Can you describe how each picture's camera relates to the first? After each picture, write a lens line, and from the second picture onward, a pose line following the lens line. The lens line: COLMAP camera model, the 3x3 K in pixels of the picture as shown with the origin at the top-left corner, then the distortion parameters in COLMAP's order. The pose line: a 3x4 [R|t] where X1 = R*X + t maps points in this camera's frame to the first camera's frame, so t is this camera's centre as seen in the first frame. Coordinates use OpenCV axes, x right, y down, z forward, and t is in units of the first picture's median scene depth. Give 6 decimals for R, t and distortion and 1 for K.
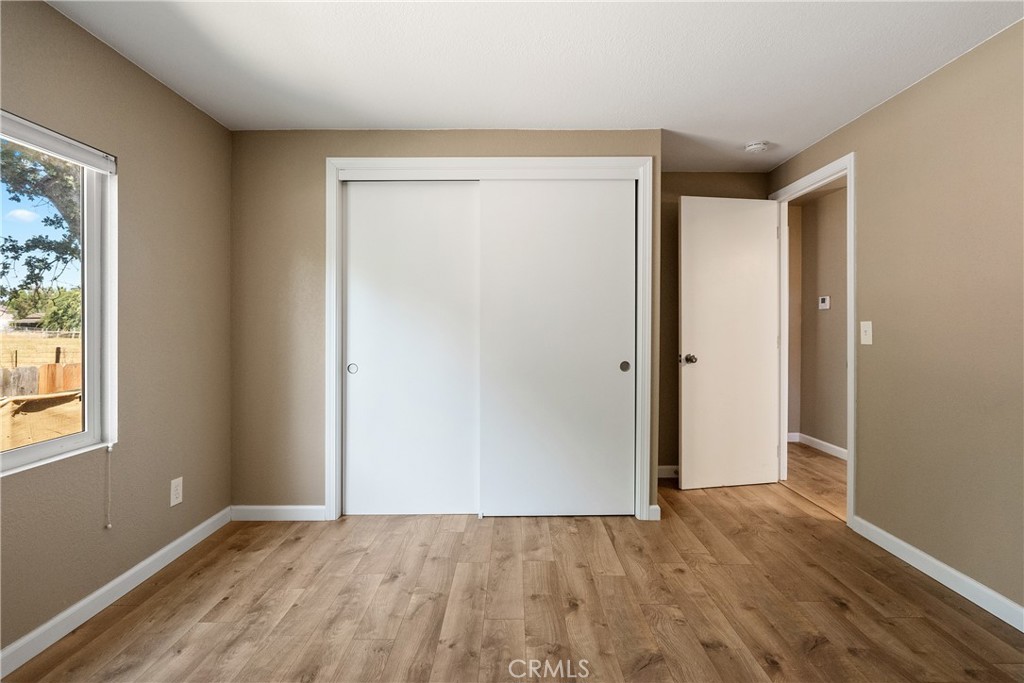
lens RADIAL K [[463.0, 0, 515.5], [0, 463.0, 332.6], [0, 0, 1]] dist [-0.003459, 0.001497]
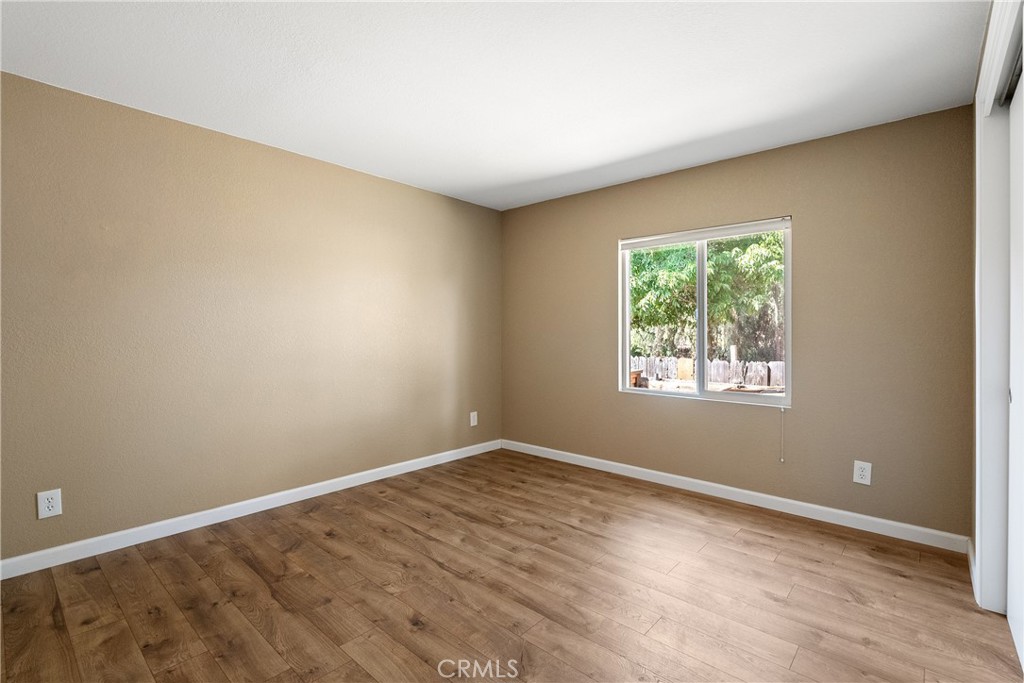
lens RADIAL K [[463.0, 0, 515.2], [0, 463.0, 337.1], [0, 0, 1]] dist [-0.003459, 0.001497]
pose [[-0.667808, 0.000213, -0.744334, 0.695828], [-0.013316, 0.999836, 0.012234, 0.001130], [0.744215, 0.018081, -0.667696, 1.100498]]
